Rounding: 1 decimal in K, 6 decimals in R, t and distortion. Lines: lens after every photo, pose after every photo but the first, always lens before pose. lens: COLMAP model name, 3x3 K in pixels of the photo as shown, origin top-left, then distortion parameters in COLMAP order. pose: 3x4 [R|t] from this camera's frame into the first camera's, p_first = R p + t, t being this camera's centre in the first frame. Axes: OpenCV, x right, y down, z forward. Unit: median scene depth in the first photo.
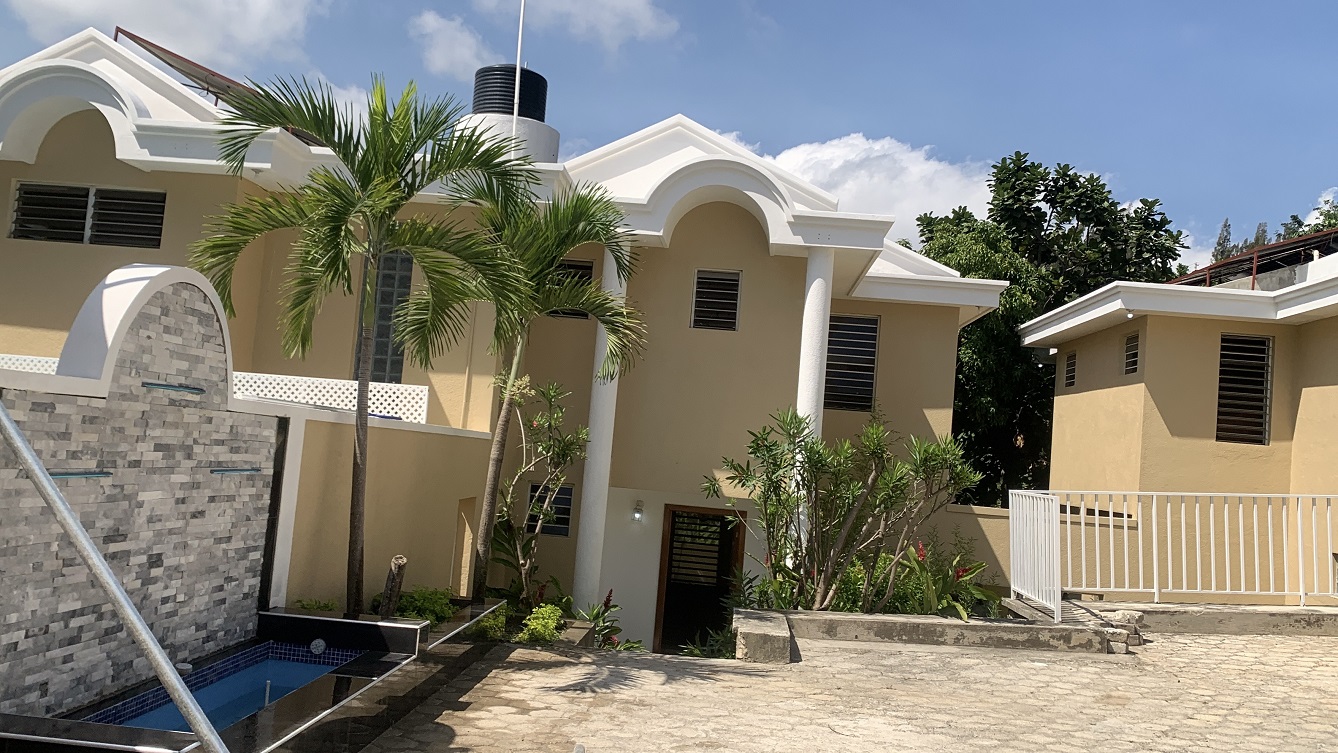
lens RADIAL K [[1195.8, 0, 669.0], [0, 1195.8, 376.5], [0, 0, 1]] dist [0.158057, -0.414126]
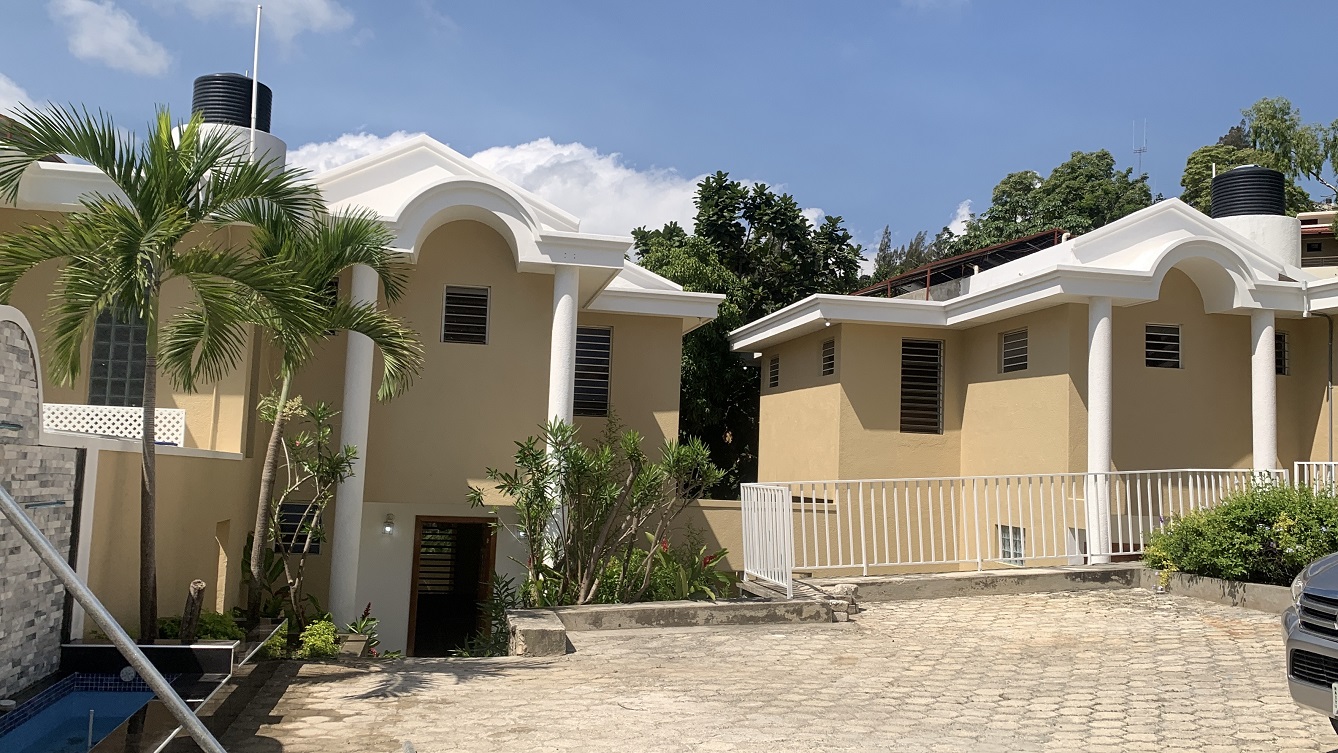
lens RADIAL K [[1211.7, 0, 669.0], [0, 1211.7, 376.5], [0, 0, 1]] dist [0.138460, -0.224249]
pose [[0.965952, -0.025441, 0.257468, -0.072138], [0.025659, 0.999668, 0.002512, -0.010352], [-0.257447, 0.004180, 0.966283, -0.071319]]
